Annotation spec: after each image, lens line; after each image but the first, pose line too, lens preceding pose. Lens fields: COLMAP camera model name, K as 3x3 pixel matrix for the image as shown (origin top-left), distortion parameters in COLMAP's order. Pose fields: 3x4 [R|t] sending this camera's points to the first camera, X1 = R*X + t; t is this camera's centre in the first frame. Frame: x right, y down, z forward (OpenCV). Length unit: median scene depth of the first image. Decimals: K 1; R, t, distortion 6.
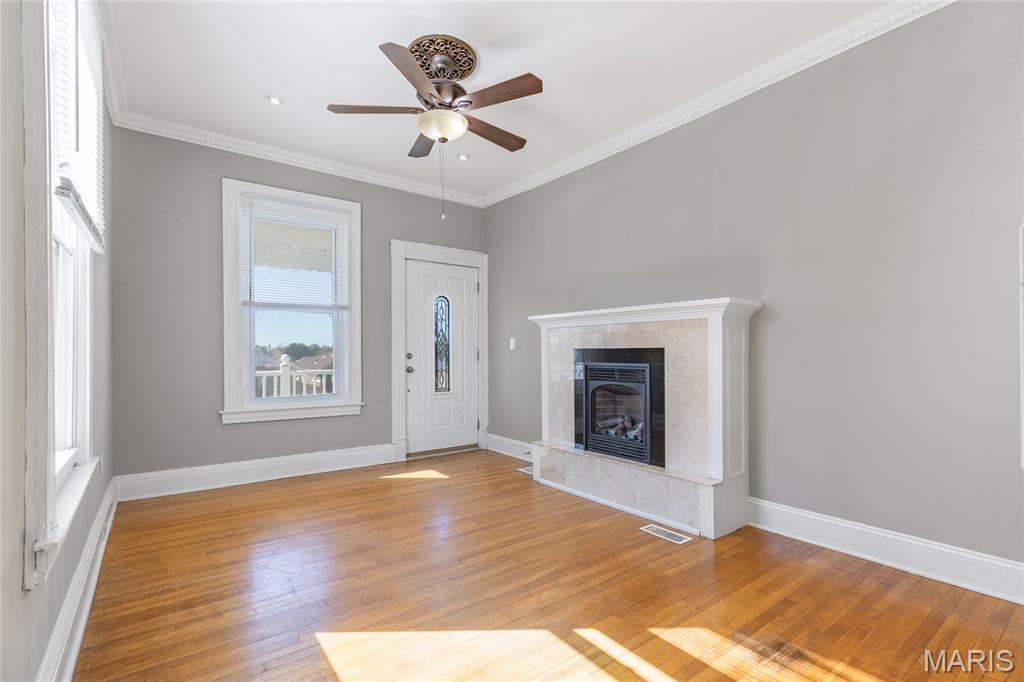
lens RADIAL K [[466.6, 0, 512.0], [0, 466.6, 341.0], [0, 0, 1]] dist [0.001284, -0.000054]
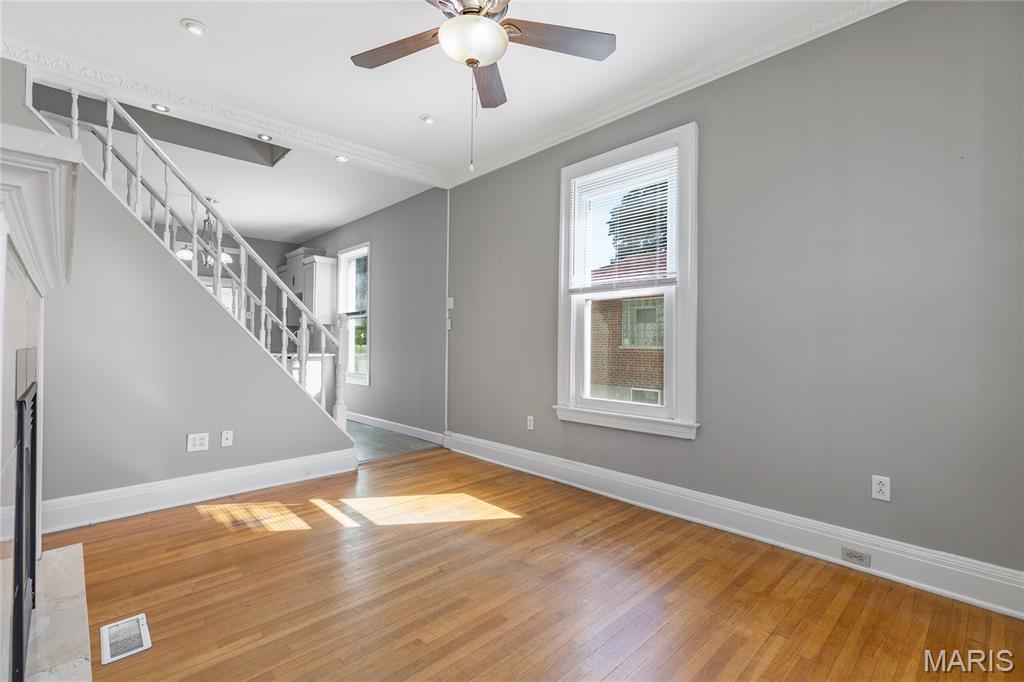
lens RADIAL K [[466.6, 0, 512.0], [0, 466.6, 341.0], [0, 0, 1]] dist [0.001284, -0.000054]
pose [[-0.992504, 0.000620, -0.122213, -0.163640], [0.002711, 0.999853, -0.016947, 0.020519], [0.122185, -0.017152, -0.992359, 2.334251]]
